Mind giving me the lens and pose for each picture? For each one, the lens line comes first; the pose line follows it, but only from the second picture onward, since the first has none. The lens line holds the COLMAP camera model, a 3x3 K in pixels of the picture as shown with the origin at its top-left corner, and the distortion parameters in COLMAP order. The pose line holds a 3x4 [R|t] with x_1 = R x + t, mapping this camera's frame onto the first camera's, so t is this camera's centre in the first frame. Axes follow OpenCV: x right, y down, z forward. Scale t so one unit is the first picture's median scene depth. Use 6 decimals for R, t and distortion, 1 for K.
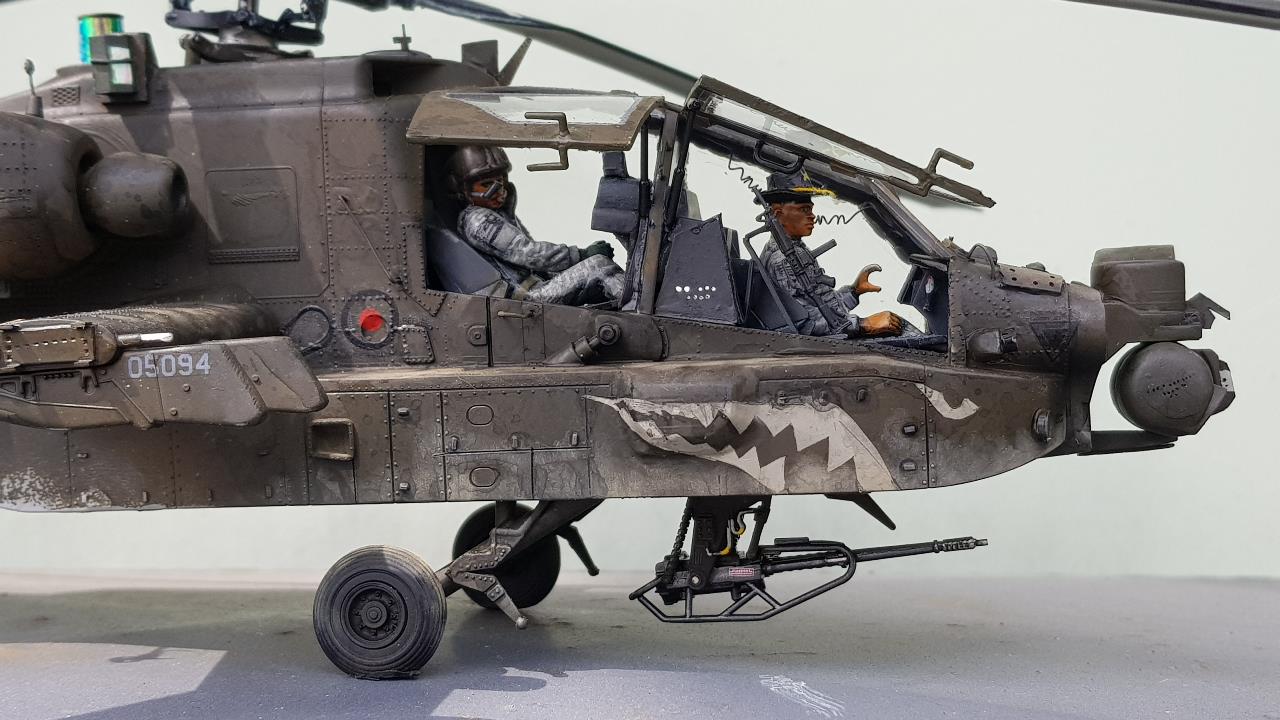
lens RADIAL K [[1986.2, 0, 683.3], [0, 1986.2, 374.9], [0, 0, 1]] dist [0.104536, 0.000000]
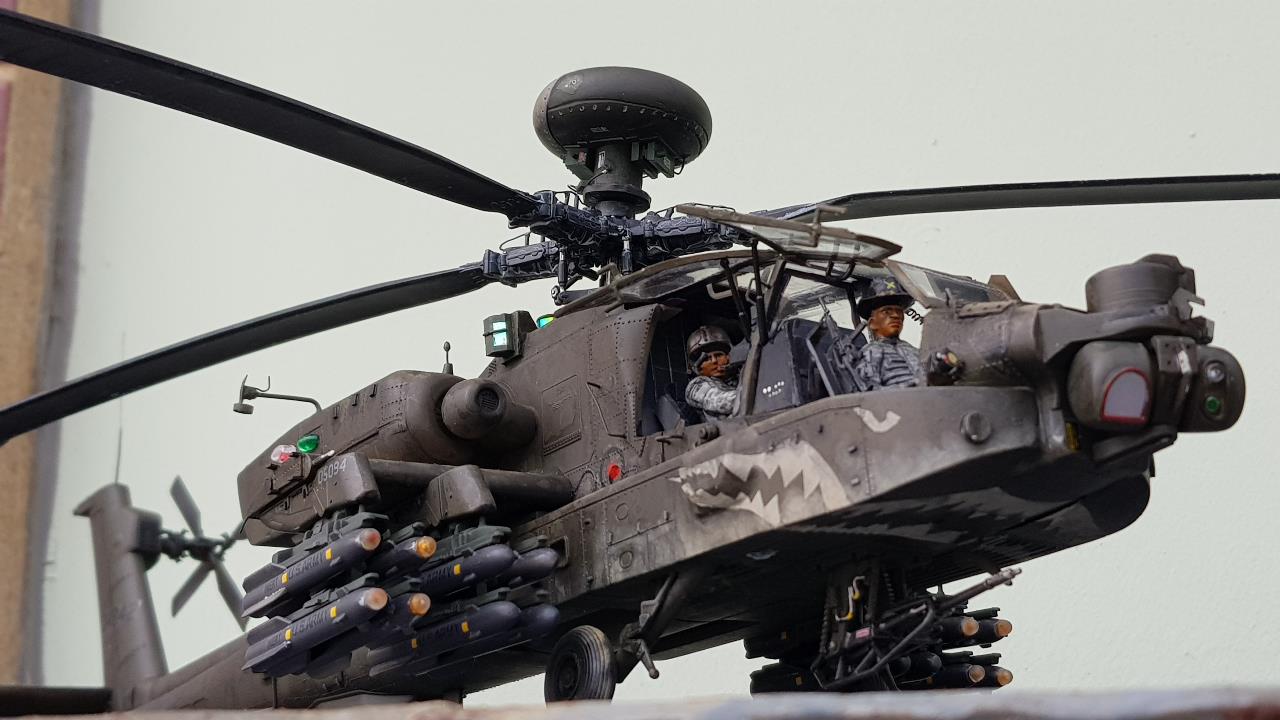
lens RADIAL K [[1986.2, 0, 633.5], [0, 1986.2, 356.2], [0, 0, 1]] dist [0.104536, 0.000000]
pose [[0.670279, -0.236515, -0.703410, 0.836679], [-0.001489, 0.947423, -0.319980, 0.338913], [0.742107, 0.215523, 0.634686, 0.176883]]
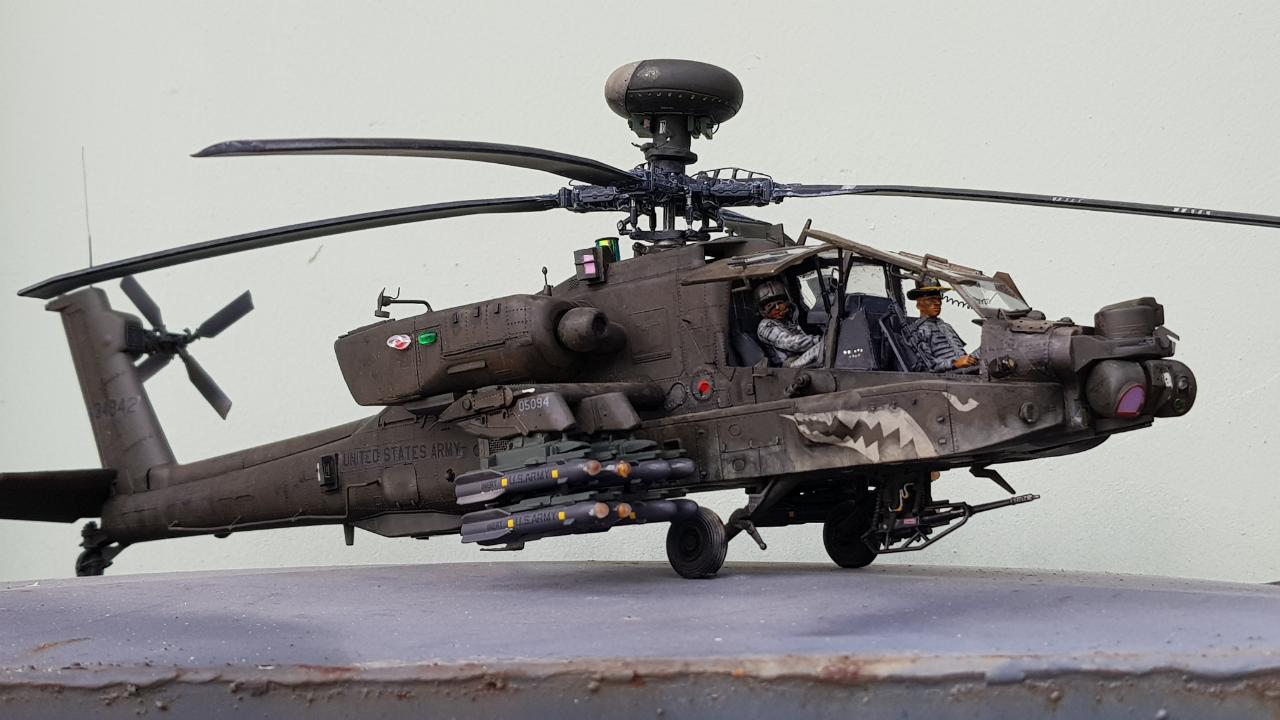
lens RADIAL K [[1986.2, 0, 652.6], [0, 1986.2, 369.8], [0, 0, 1]] dist [0.104536, 0.000000]
pose [[0.826383, -0.088818, -0.556060, 0.855758], [0.029814, 0.992999, -0.114302, 0.171625], [0.562318, 0.077879, 0.823245, -0.536851]]
